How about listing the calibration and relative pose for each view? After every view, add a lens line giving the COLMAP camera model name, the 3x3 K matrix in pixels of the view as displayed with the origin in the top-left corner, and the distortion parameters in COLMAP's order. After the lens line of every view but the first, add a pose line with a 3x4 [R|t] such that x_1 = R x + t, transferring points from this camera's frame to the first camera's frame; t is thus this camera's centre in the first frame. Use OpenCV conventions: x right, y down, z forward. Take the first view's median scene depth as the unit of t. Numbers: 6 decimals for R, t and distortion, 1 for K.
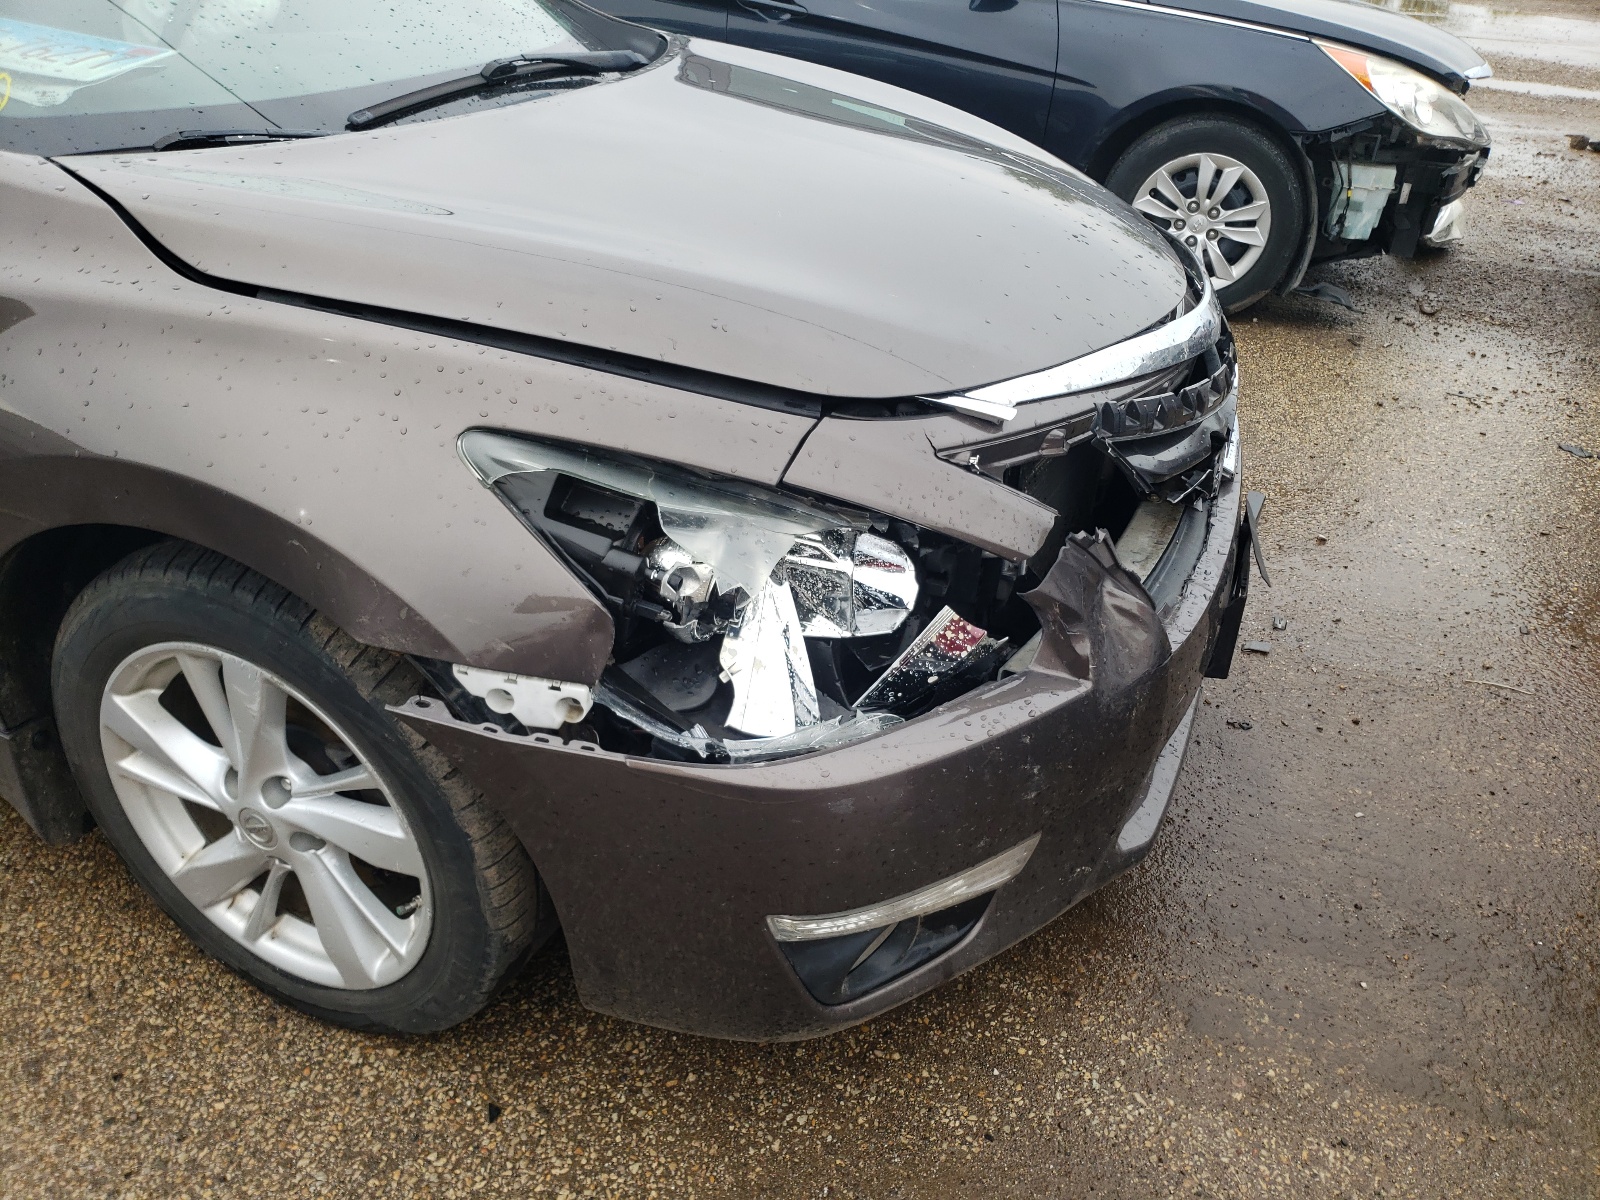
lens RADIAL K [[1230.5, 0, 800.0], [0, 1230.5, 600.0], [0, 0, 1]] dist [-0.000620, 0.015541]
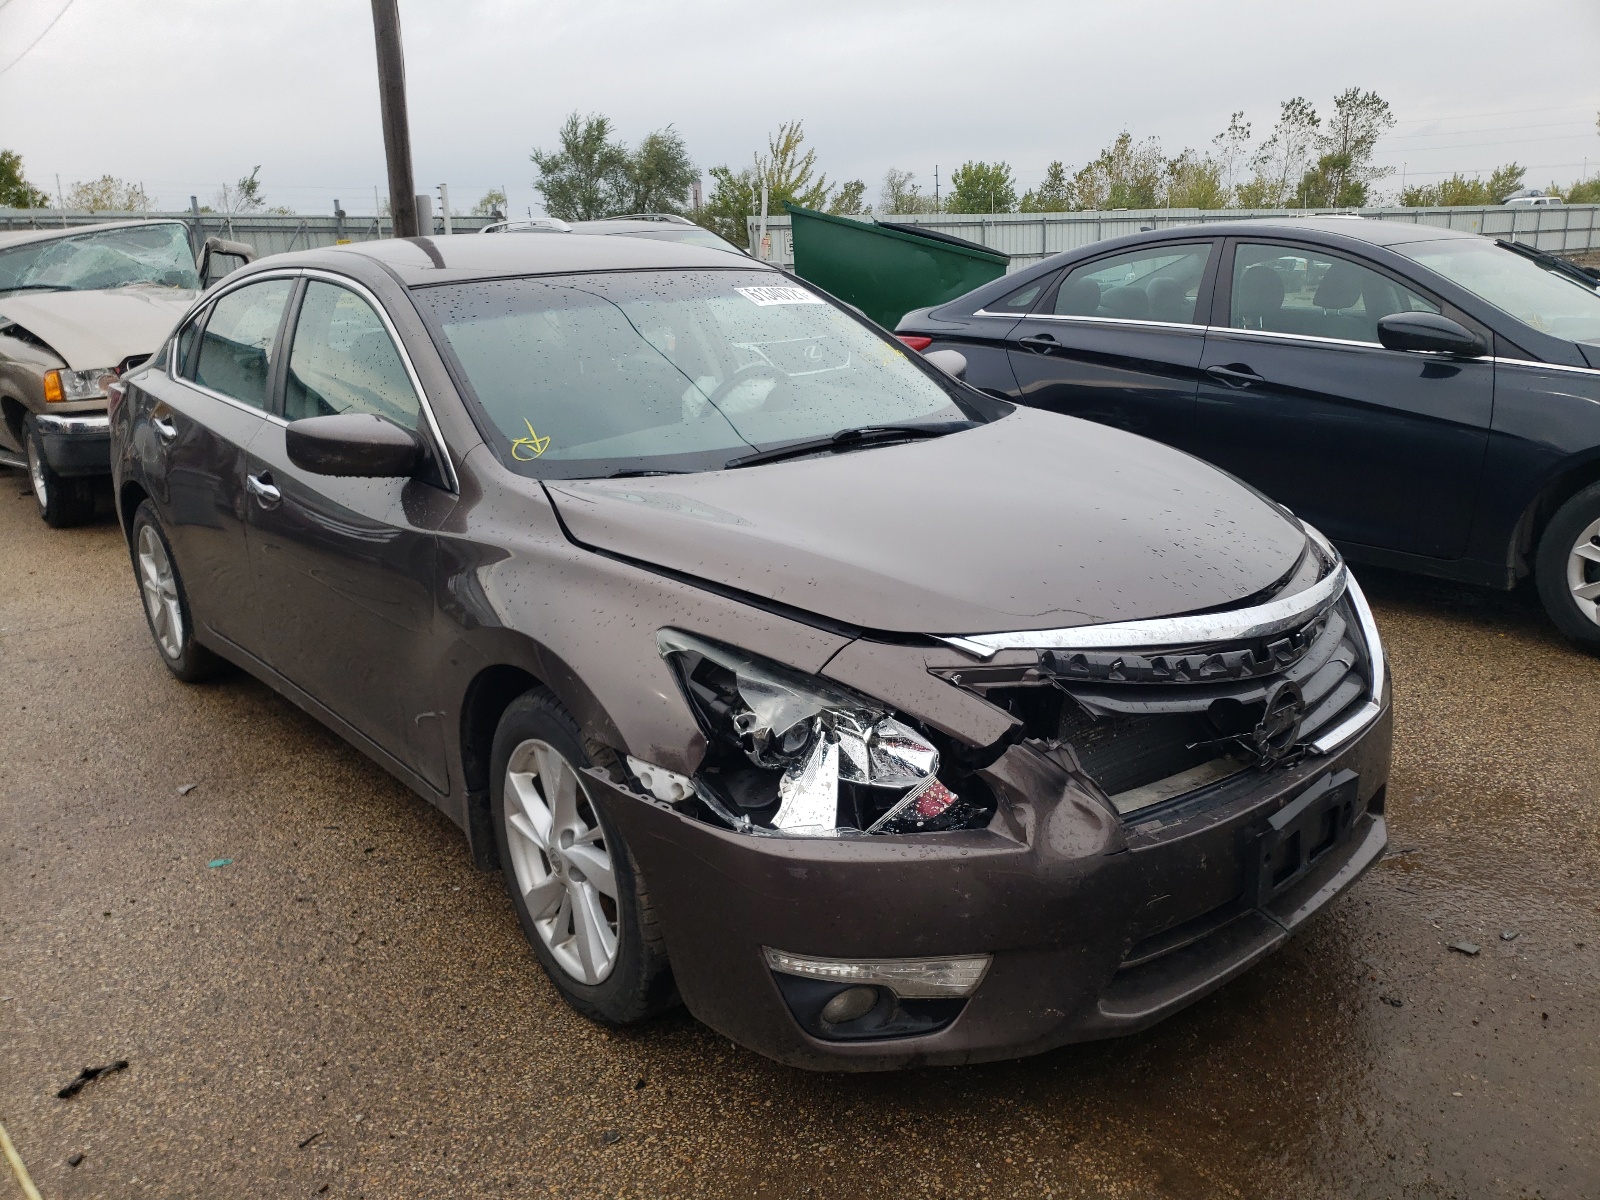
lens RADIAL K [[1199.6, 0, 827.6], [0, 1199.6, 592.3], [0, 0, 1]] dist [0.011447, 0.004449]
pose [[0.883572, 0.063156, -0.464018, 0.652911], [-0.182295, 0.959094, -0.216582, 0.129076], [0.431358, 0.275953, 0.858941, -0.354840]]
